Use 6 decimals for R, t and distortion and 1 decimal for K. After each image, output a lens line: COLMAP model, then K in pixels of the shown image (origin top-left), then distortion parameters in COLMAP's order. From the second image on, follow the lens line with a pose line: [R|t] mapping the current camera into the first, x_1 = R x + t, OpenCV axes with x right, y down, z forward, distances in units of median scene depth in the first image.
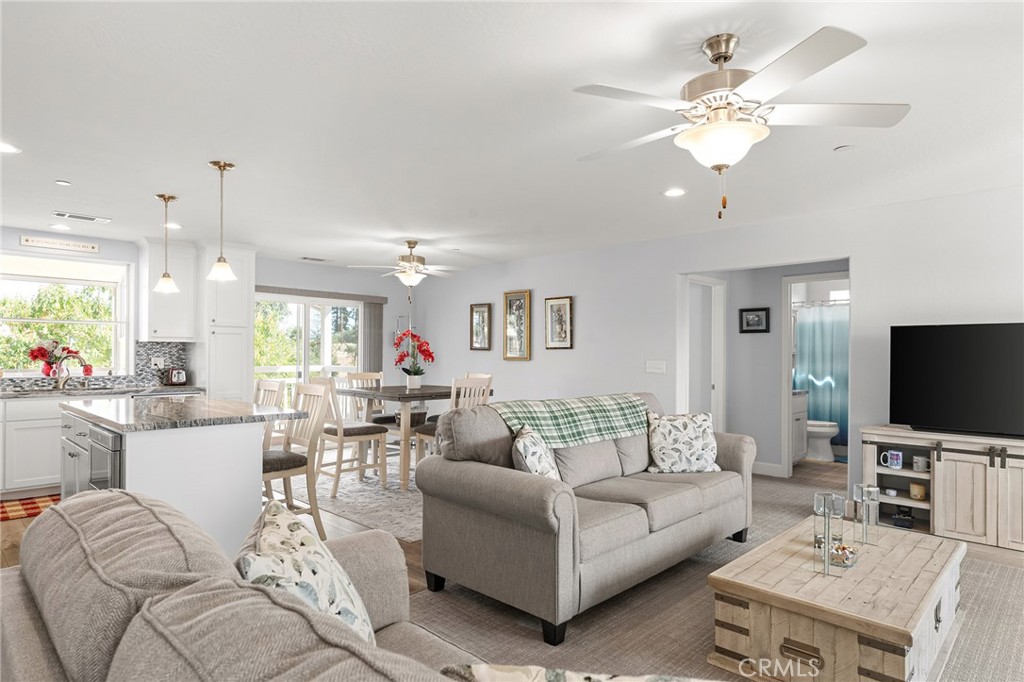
lens RADIAL K [[587.6, 0, 510.7], [0, 587.6, 351.2], [0, 0, 1]] dist [-0.000238, -0.000392]
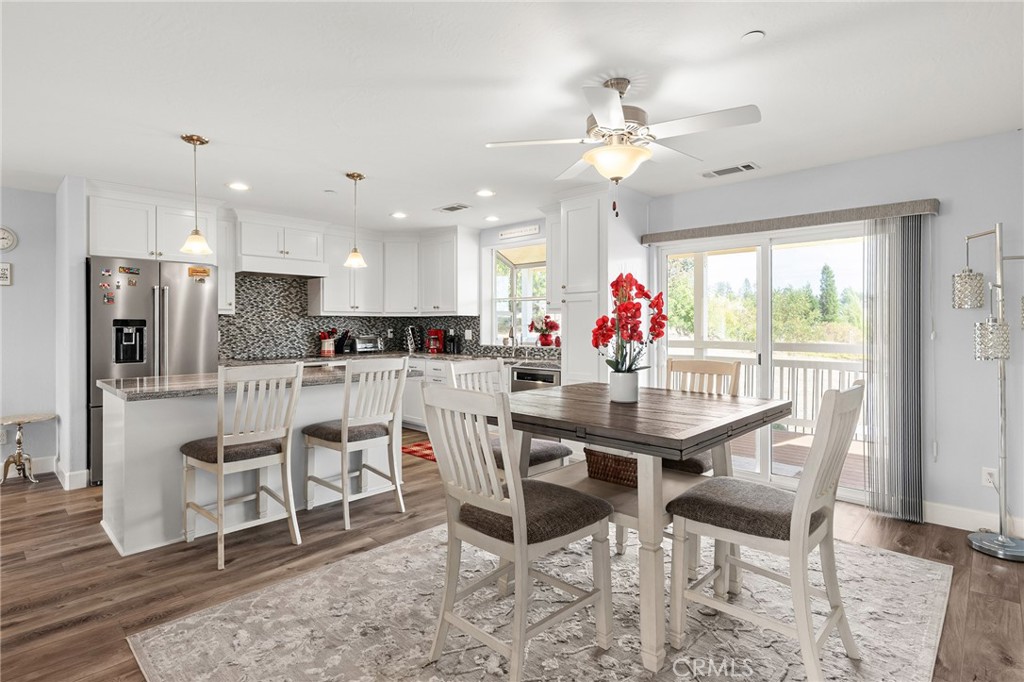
lens RADIAL K [[513.5, 0, 507.9], [0, 513.5, 324.6], [0, 0, 1]] dist [-0.002458, -0.000418]
pose [[0.010963, -0.006749, -0.999917, 0.233369], [0.005184, 0.999964, -0.006692, 0.006657], [0.999926, -0.005111, 0.010997, 0.901061]]
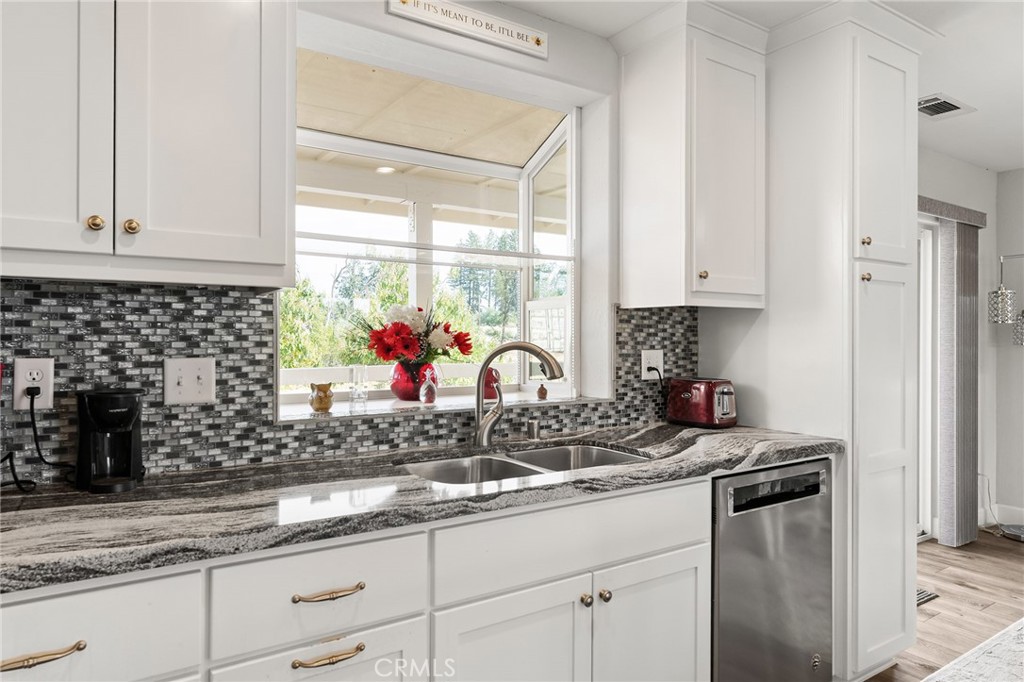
lens RADIAL K [[641.0, 0, 513.3], [0, 641.0, 334.4], [0, 0, 1]] dist [-0.002567, 0.000861]
pose [[0.978734, -0.001426, -0.205128, -0.621706], [0.001407, 0.999999, -0.000237, 0.000469], [0.205129, -0.000057, 0.978735, 0.594836]]
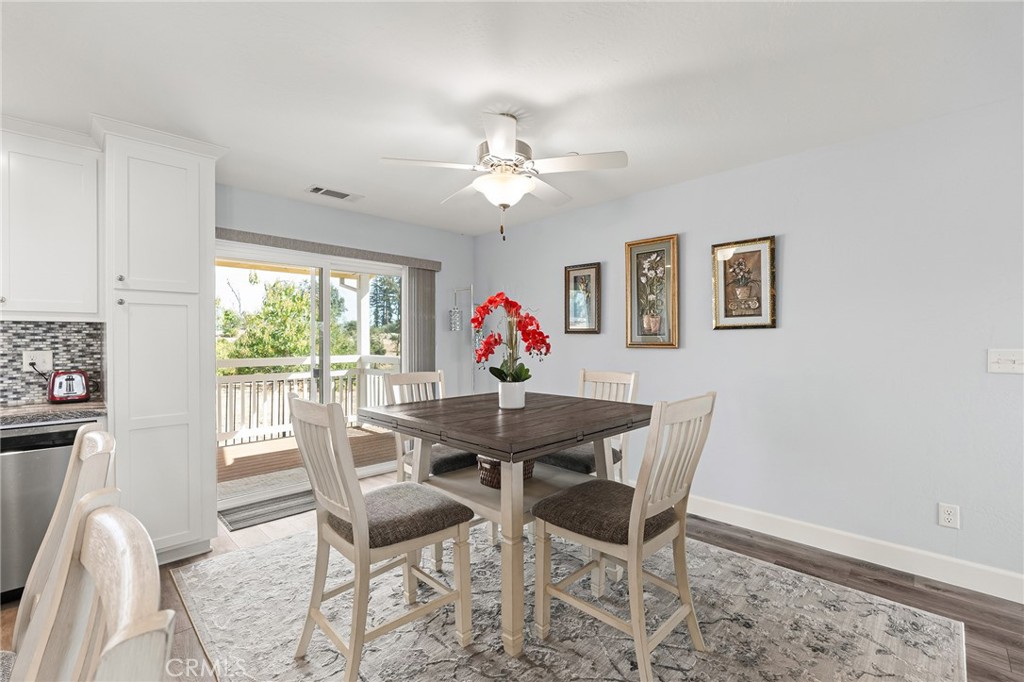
lens RADIAL K [[442.9, 0, 512.0], [0, 442.9, 341.0], [0, 0, 1]] dist [-0.004602, -0.000304]
pose [[0.999919, -0.010714, -0.006913, -0.160483], [0.010756, 0.999924, 0.006060, 0.003728], [0.006847, -0.006134, 0.999958, 0.610199]]
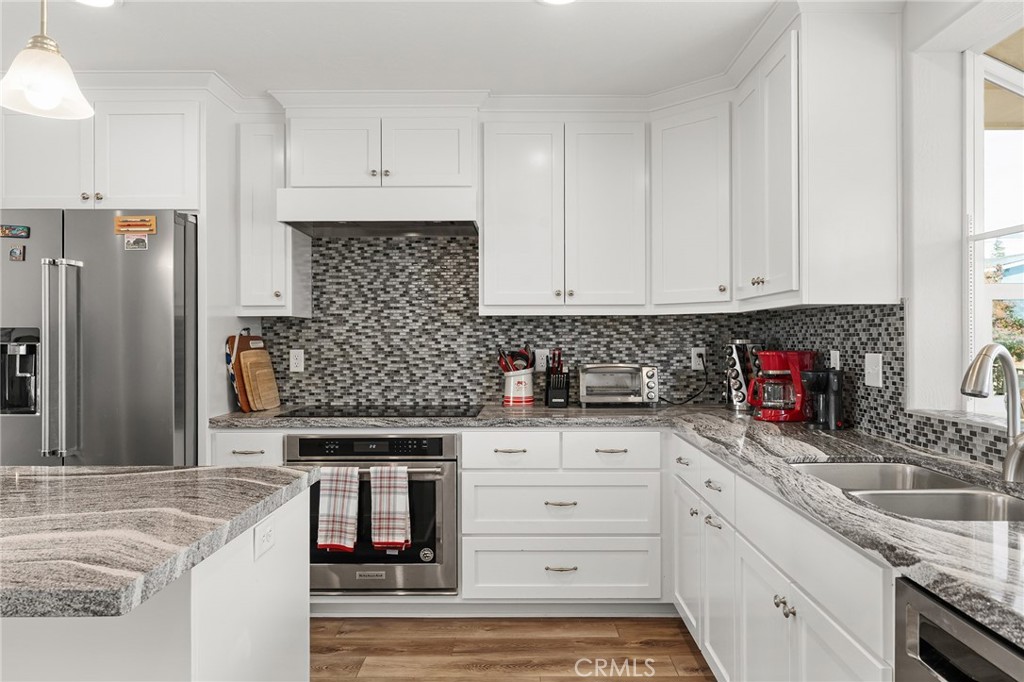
lens RADIAL K [[701.6, 0, 527.8], [0, 701.6, 338.2], [0, 0, 1]] dist [0.002143, 0.000428]
pose [[-0.712839, -0.004167, -0.701316, -0.374022], [0.001982, 0.999966, -0.007956, 0.003999], [0.701325, -0.007061, -0.712806, 0.984724]]
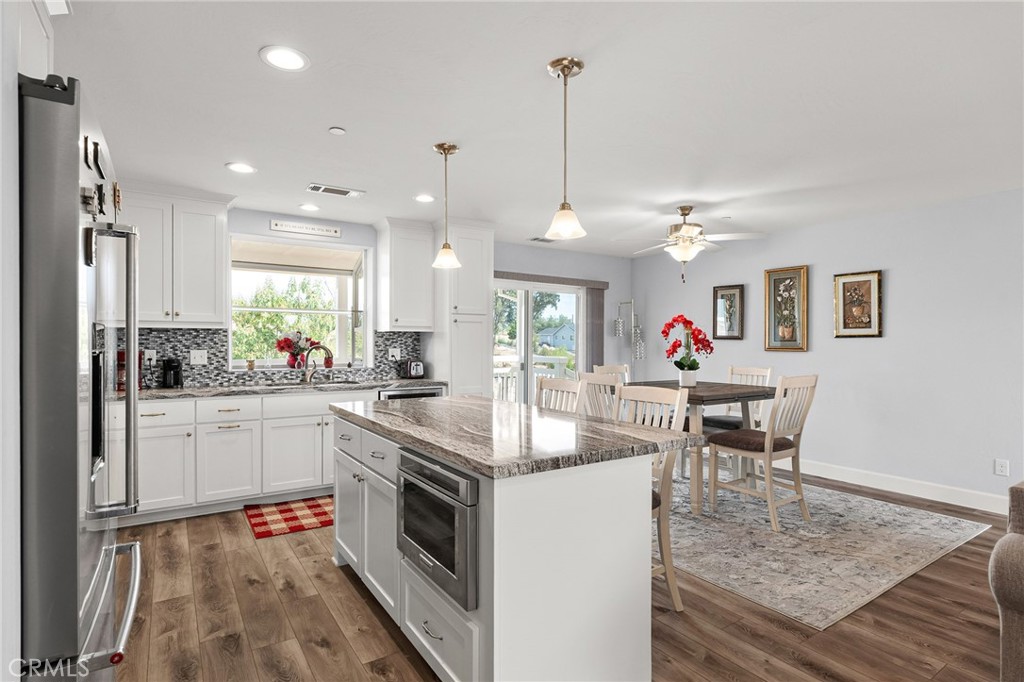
lens RADIAL K [[519.6, 0, 513.3], [0, 519.6, 344.1], [0, 0, 1]] dist [-0.002093, -0.000495]
pose [[0.978682, -0.002452, -0.205365, -0.252843], [0.003631, 0.999979, 0.005362, 0.000029], [0.205347, -0.005993, 0.978671, 0.235358]]
